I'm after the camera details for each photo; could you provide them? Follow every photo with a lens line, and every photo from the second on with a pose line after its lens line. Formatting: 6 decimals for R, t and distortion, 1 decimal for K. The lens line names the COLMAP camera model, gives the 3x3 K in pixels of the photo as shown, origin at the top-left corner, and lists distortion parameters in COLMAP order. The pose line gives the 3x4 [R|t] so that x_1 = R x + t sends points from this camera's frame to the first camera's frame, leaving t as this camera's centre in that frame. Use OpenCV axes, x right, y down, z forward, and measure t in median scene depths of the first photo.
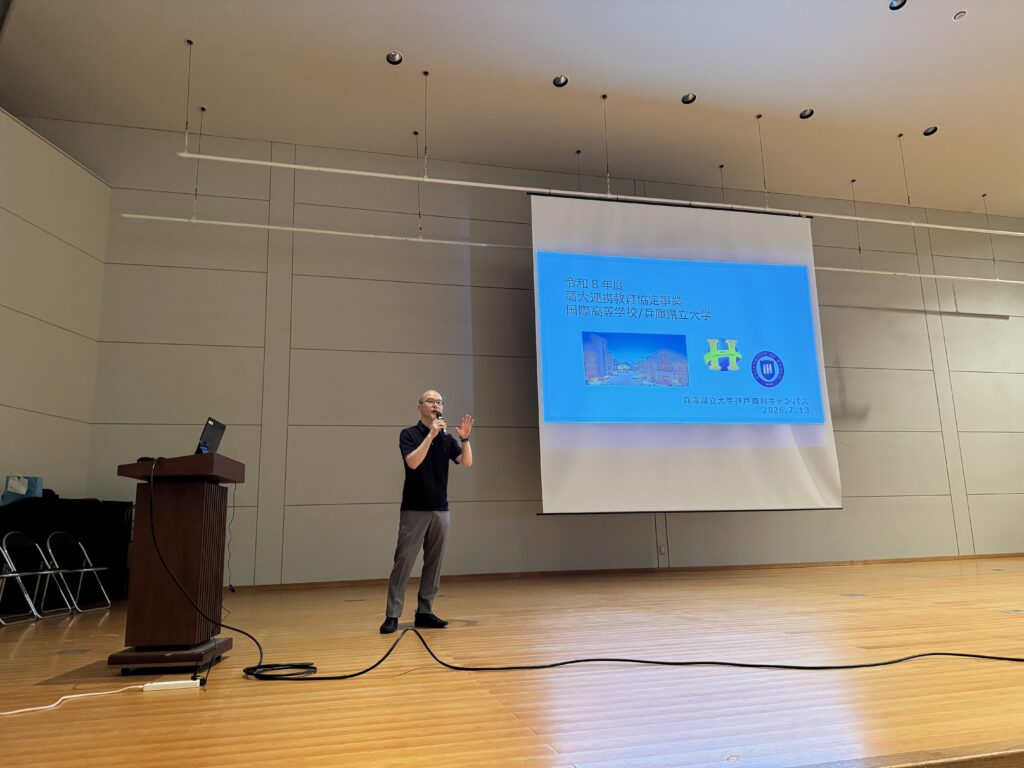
lens RADIAL K [[730.7, 0, 514.5], [0, 730.7, 381.6], [0, 0, 1]] dist [0.004956, -0.039062]
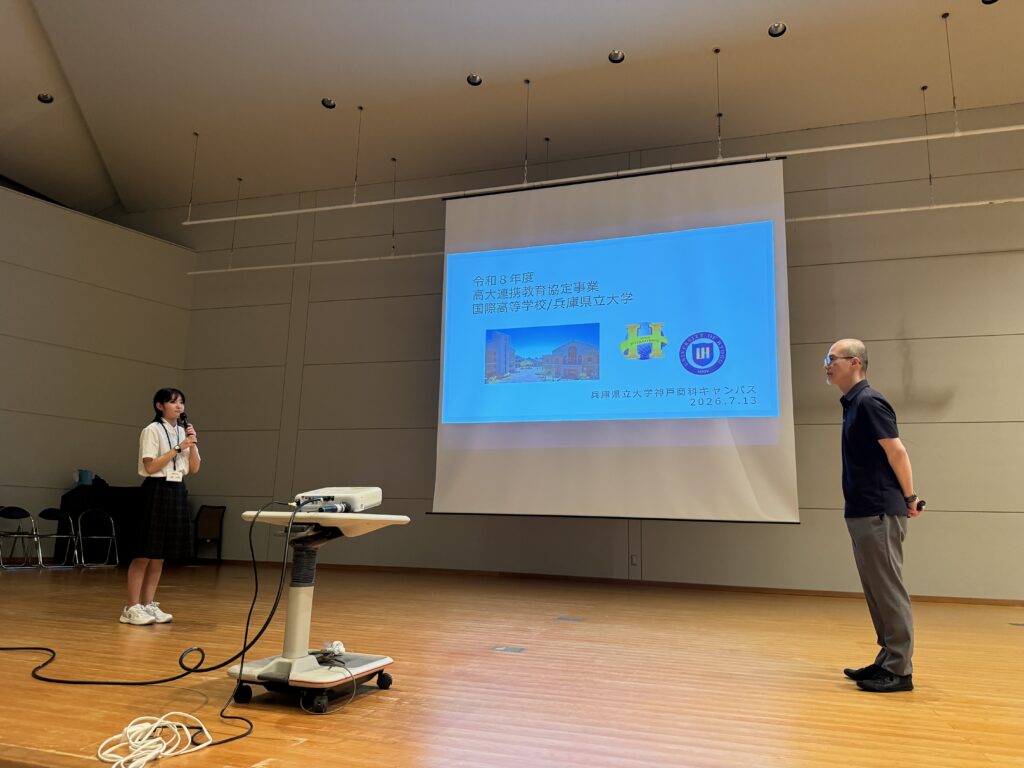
lens RADIAL K [[741.8, 0, 499.8], [0, 741.8, 389.0], [0, 0, 1]] dist [0.006682, -0.037182]
pose [[0.843026, -0.047052, -0.535811, 0.645441], [0.053388, 0.998567, -0.003690, 0.015636], [0.535217, -0.025495, 0.844330, 0.163172]]
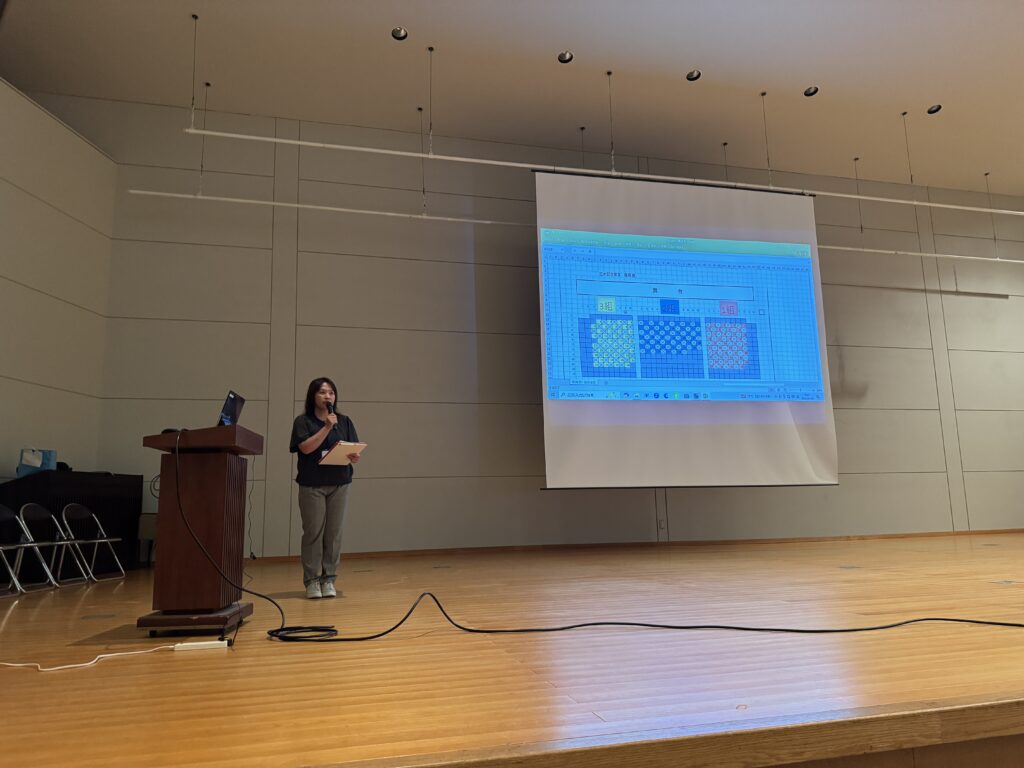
lens RADIAL K [[731.0, 0, 512.0], [0, 731.0, 384.0], [0, 0, 1]] dist [0.005901, -0.043061]
pose [[0.999993, 0.003751, -0.000026, -0.008733], [-0.003748, 0.999425, 0.033713, 0.001458], [0.000152, -0.033713, 0.999432, -0.012900]]
